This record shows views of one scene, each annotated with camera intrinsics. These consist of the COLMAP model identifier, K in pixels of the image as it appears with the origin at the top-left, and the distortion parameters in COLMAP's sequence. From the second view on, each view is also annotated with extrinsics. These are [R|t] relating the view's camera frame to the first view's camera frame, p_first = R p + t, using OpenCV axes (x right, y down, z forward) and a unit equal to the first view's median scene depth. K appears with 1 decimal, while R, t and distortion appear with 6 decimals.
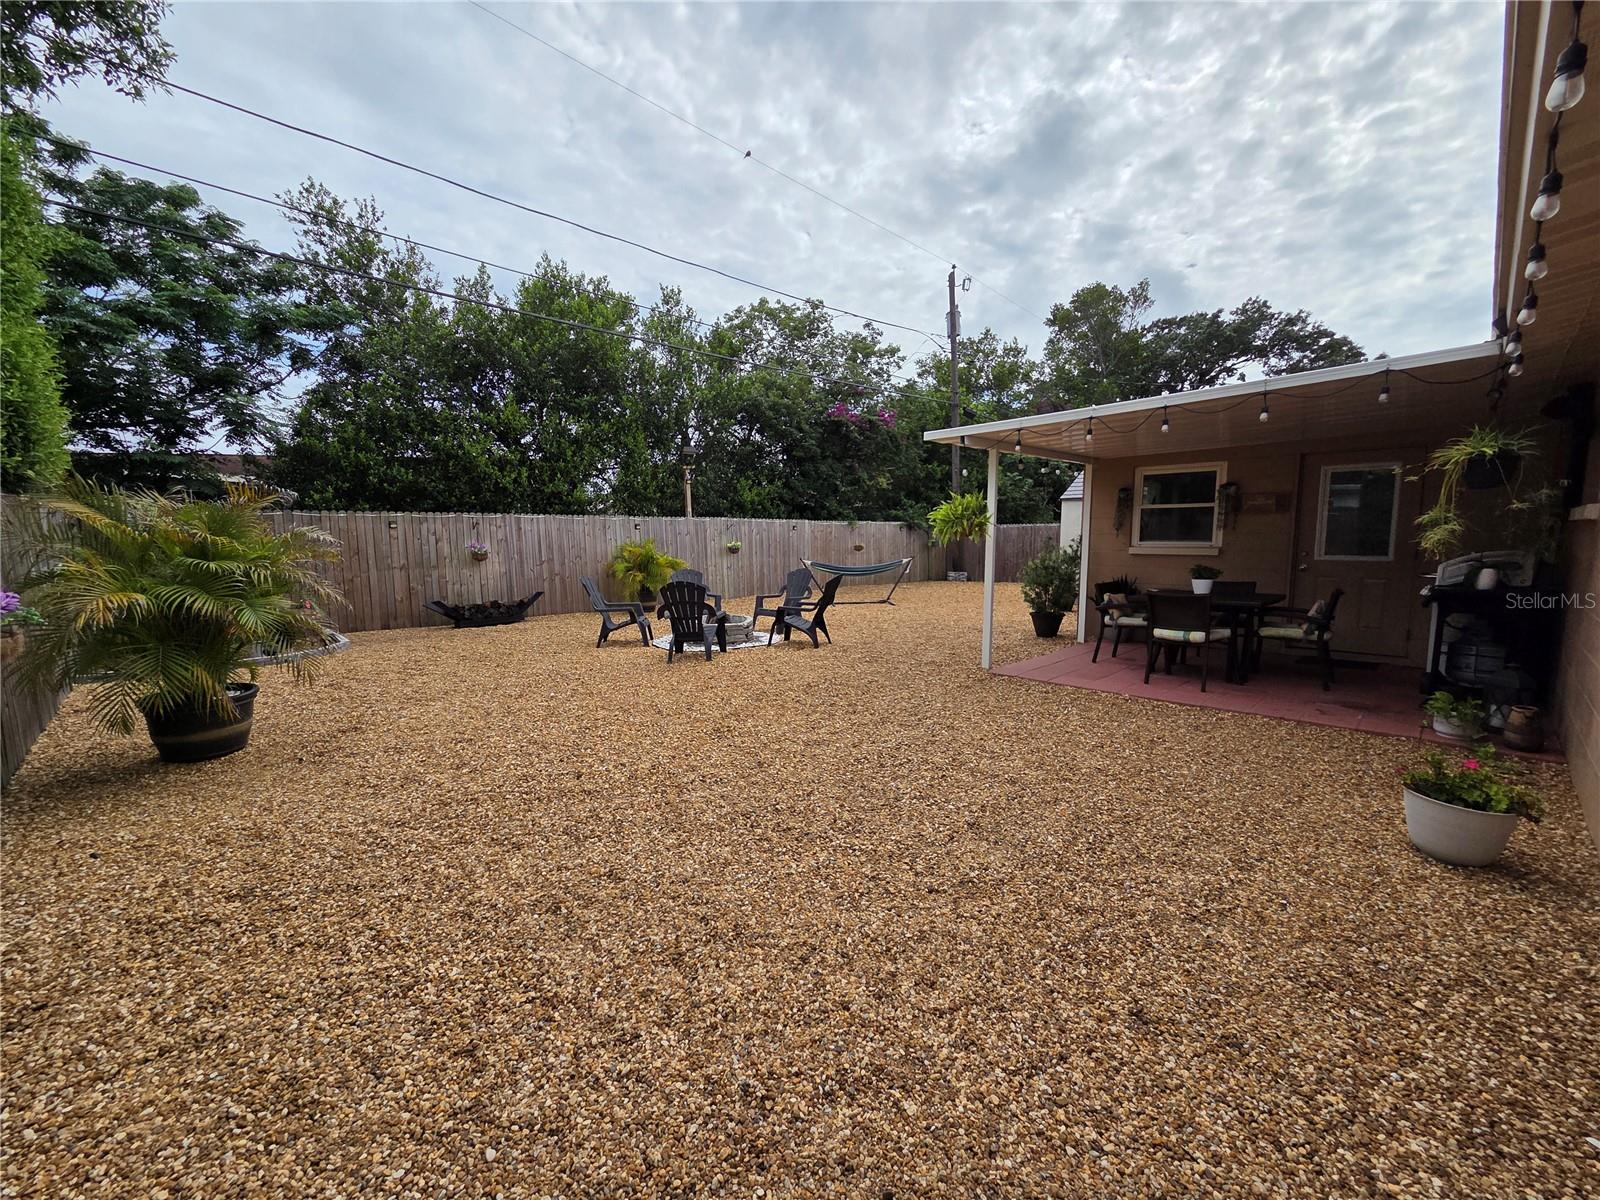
lens RADIAL K [[652.8, 0, 798.8], [0, 652.8, 608.3], [0, 0, 1]] dist [0.001648, 0.000690]
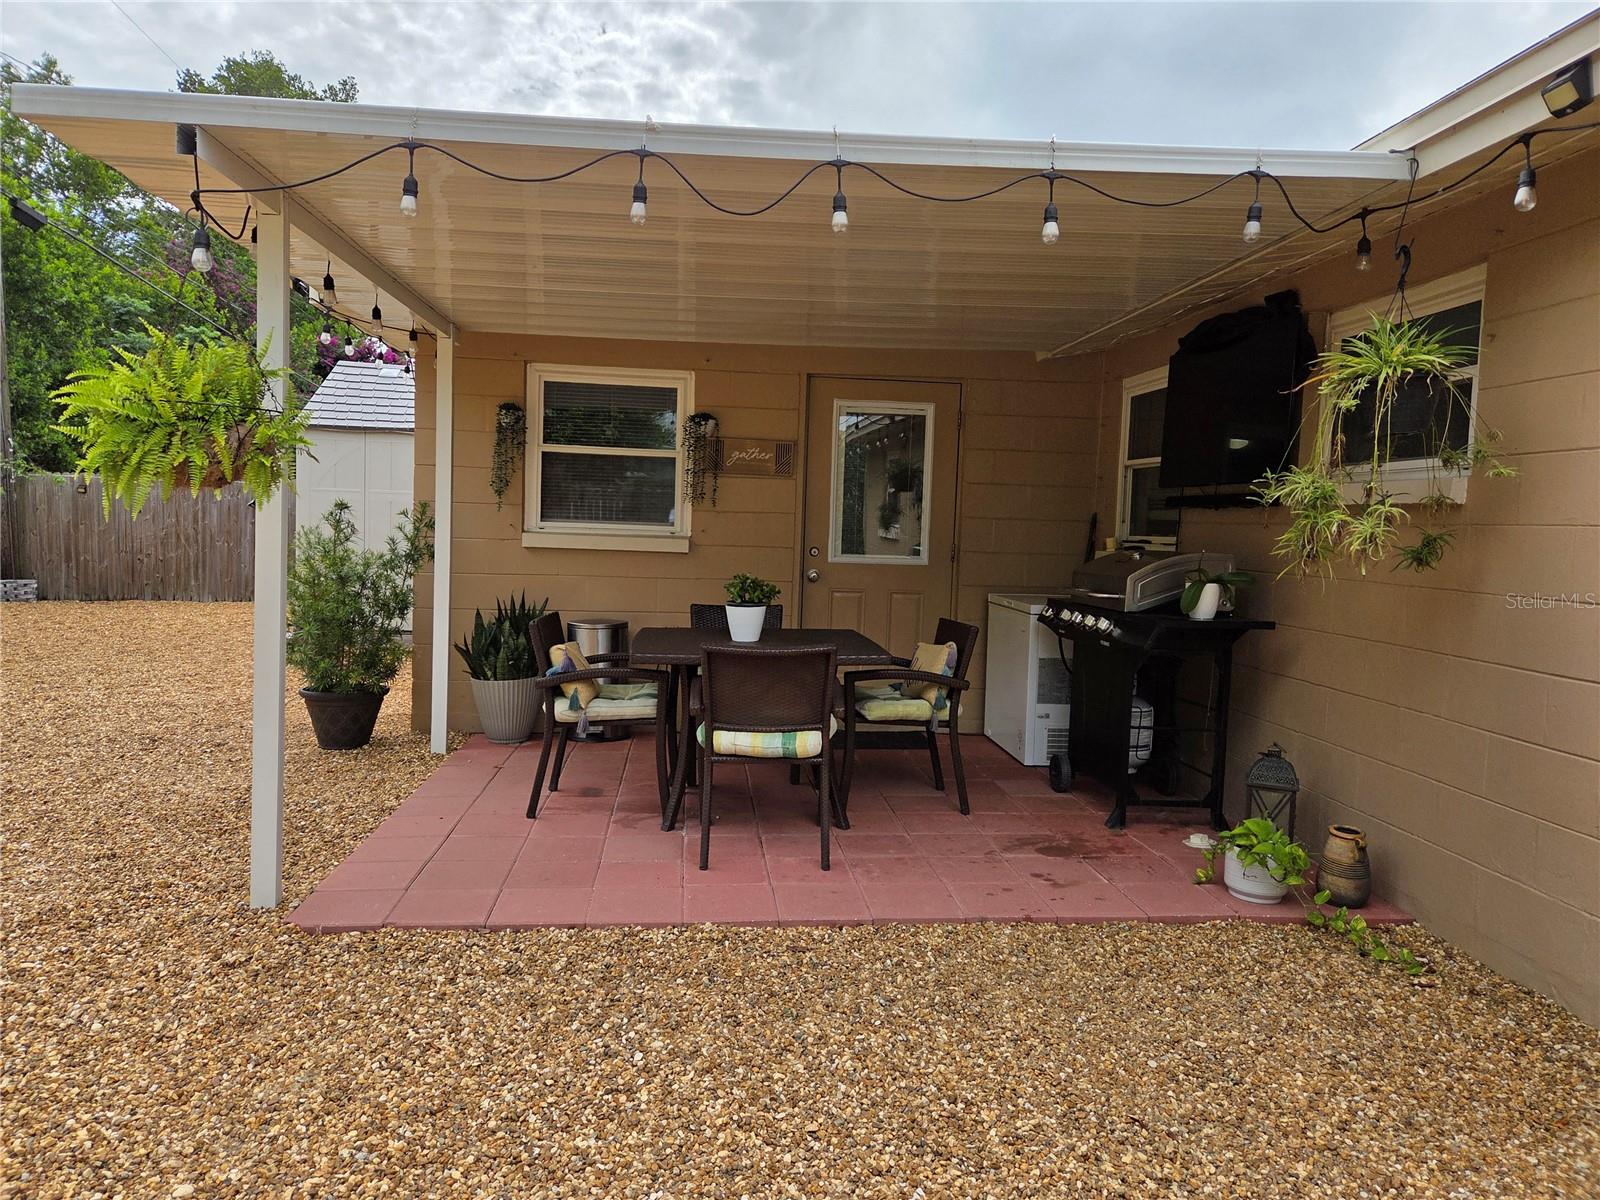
lens RADIAL K [[1077.0, 0, 798.2], [0, 1077.0, 593.6], [0, 0, 1]] dist [0.033017, -0.014374]
pose [[0.631314, -0.024444, 0.775142, 0.041198], [0.050442, 0.998681, -0.009590, -0.038424], [-0.773885, 0.045154, 0.631714, 0.424404]]
